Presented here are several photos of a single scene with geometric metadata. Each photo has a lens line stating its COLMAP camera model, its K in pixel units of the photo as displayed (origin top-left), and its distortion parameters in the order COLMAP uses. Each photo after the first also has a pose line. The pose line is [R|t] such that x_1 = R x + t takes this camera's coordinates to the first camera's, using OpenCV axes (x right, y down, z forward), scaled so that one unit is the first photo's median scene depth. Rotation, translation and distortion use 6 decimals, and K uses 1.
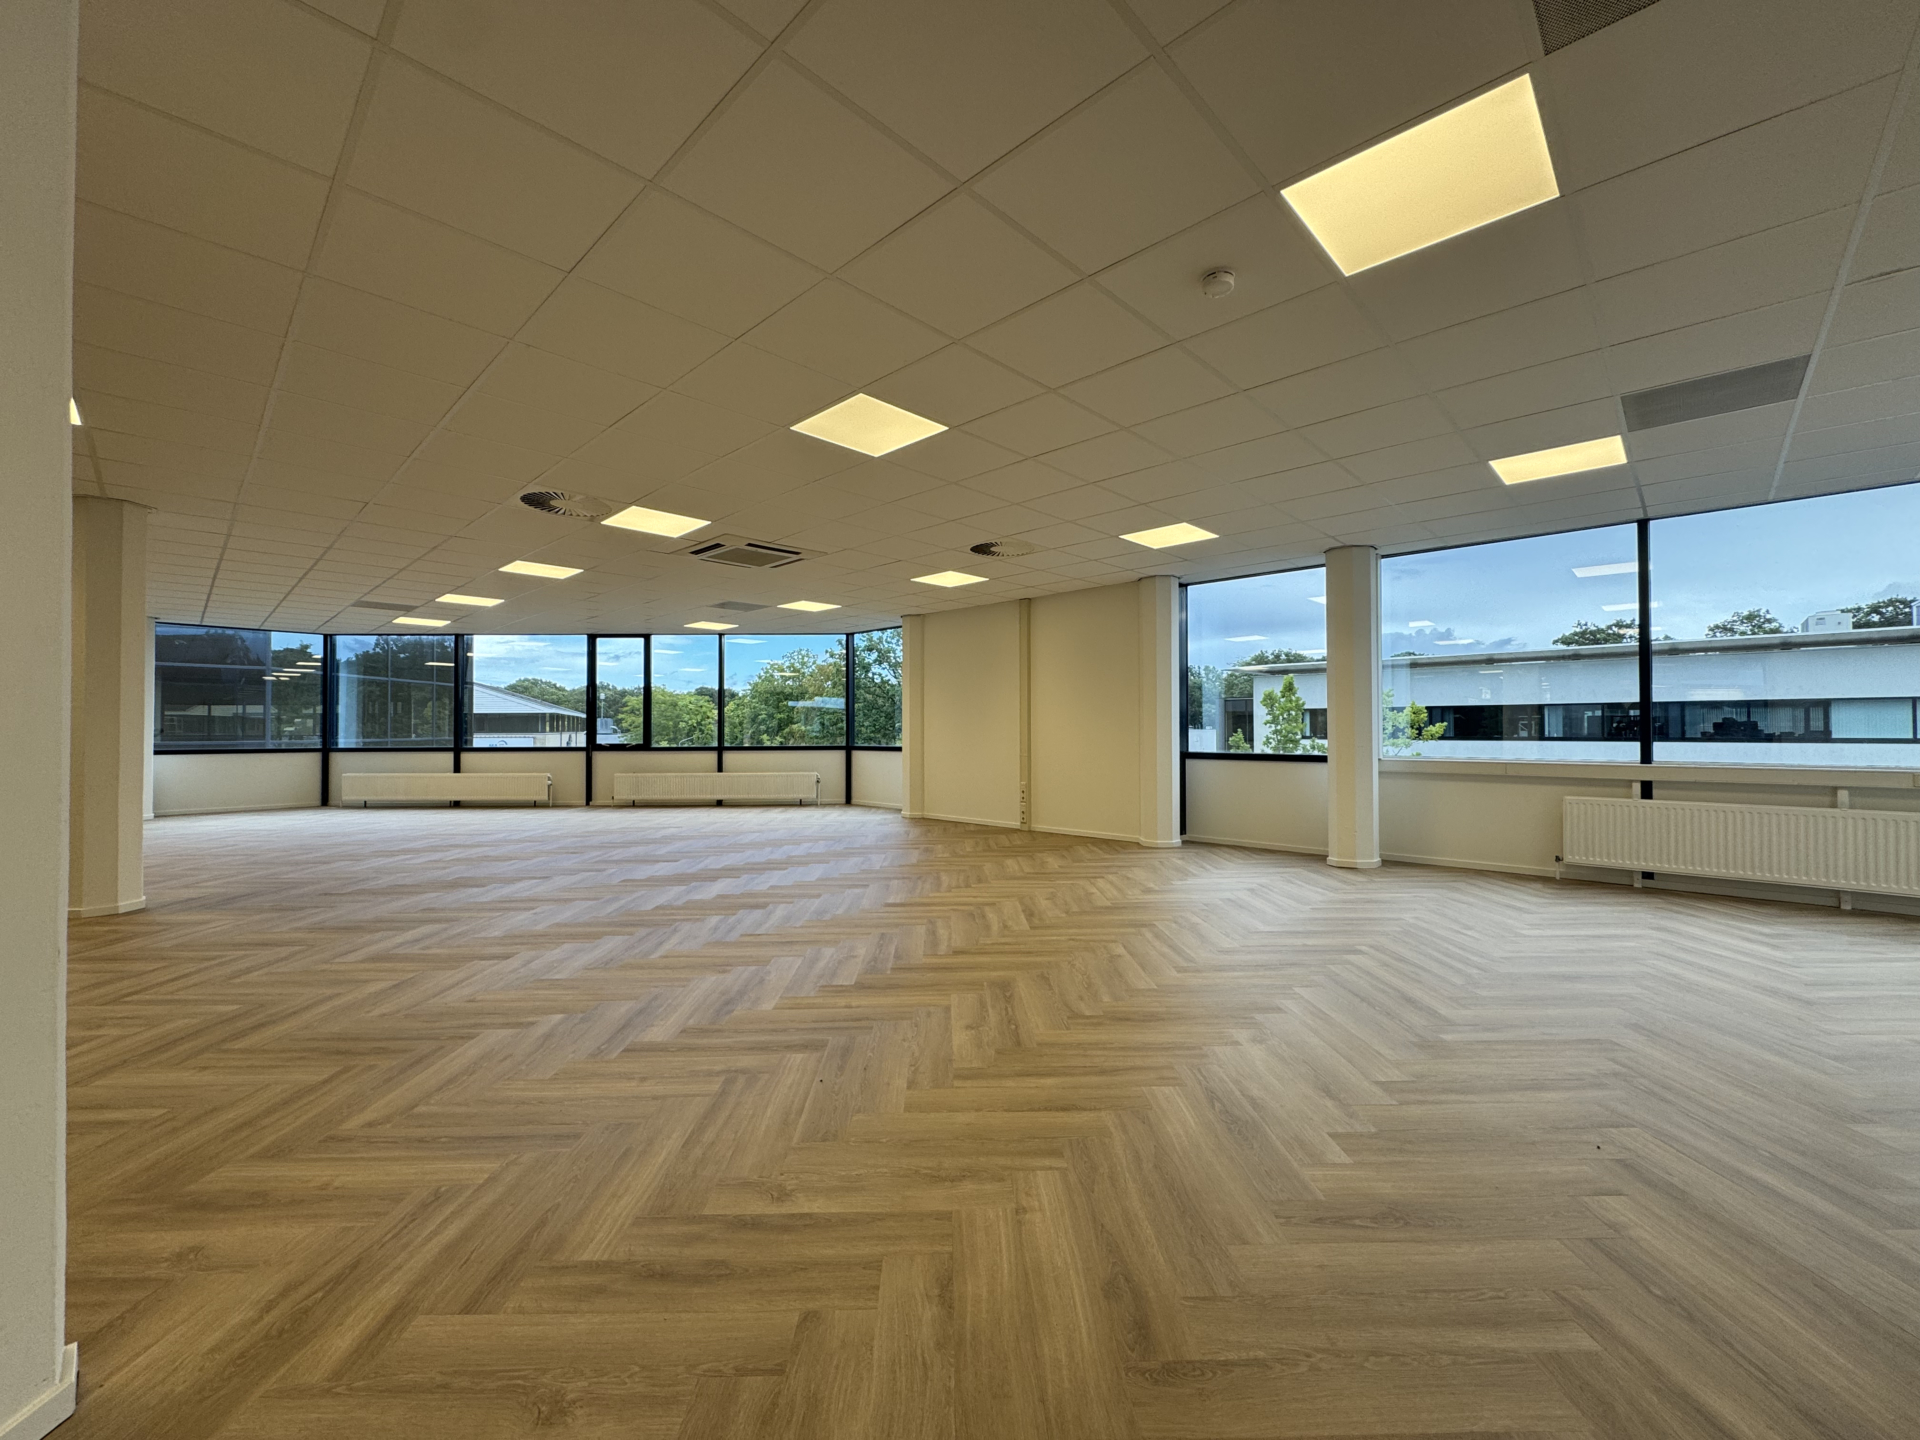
lens RADIAL K [[761.1, 0, 954.9], [0, 761.1, 716.2], [0, 0, 1]] dist [0.002219, 0.000138]
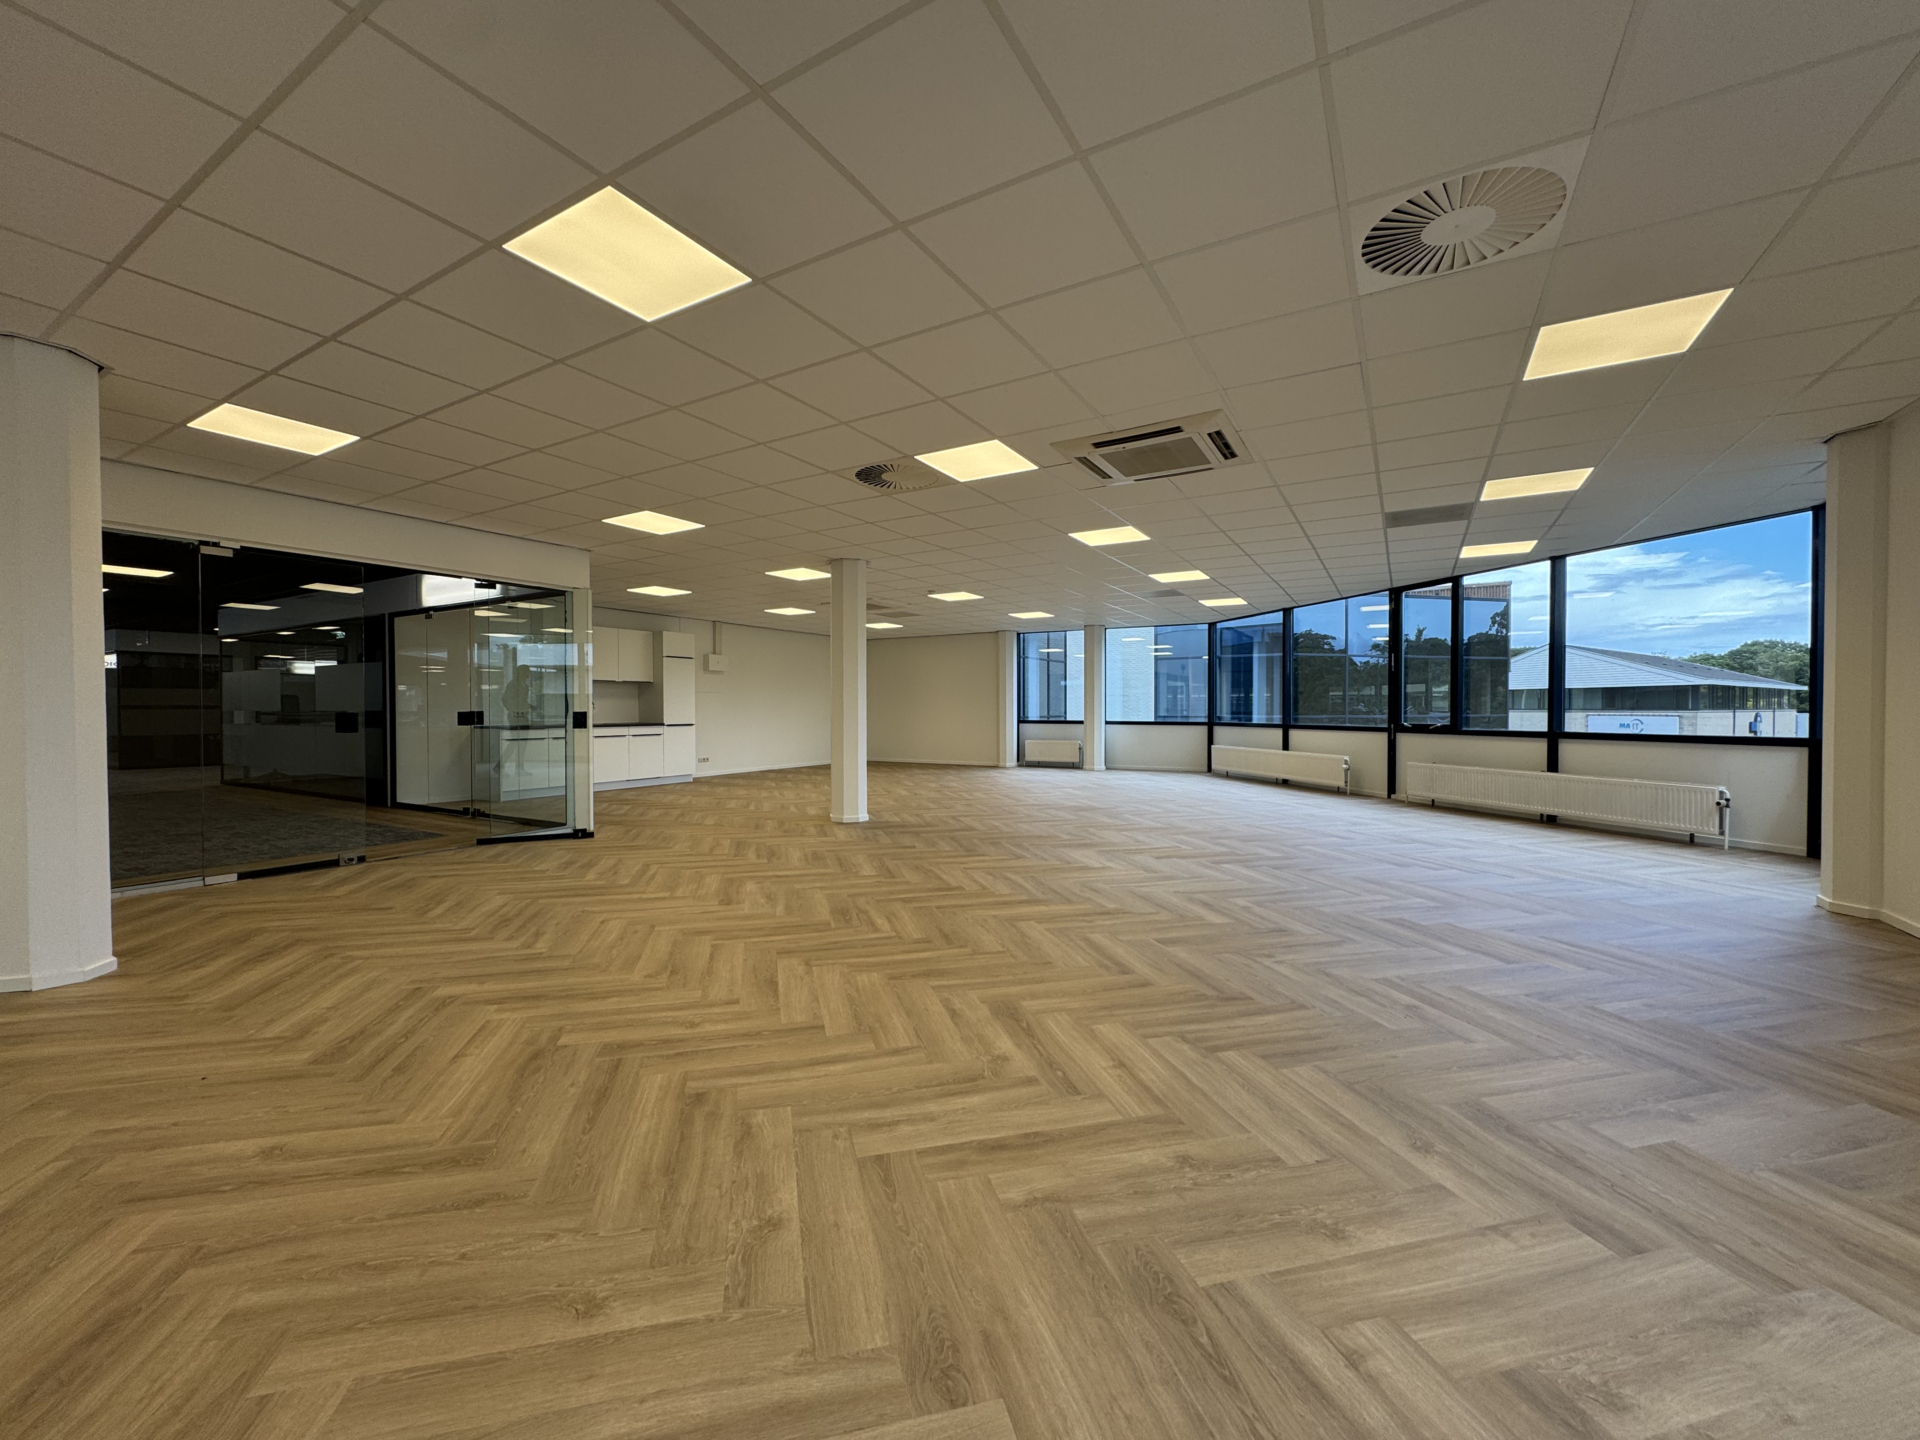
lens RADIAL K [[778.7, 0, 951.0], [0, 778.7, 726.8], [0, 0, 1]] dist [0.000175, 0.000033]
pose [[0.230243, 0.022964, -0.972862, 0.489271], [0.017154, 0.999470, 0.027652, 0.024888], [0.972982, -0.023055, 0.229727, 0.878423]]
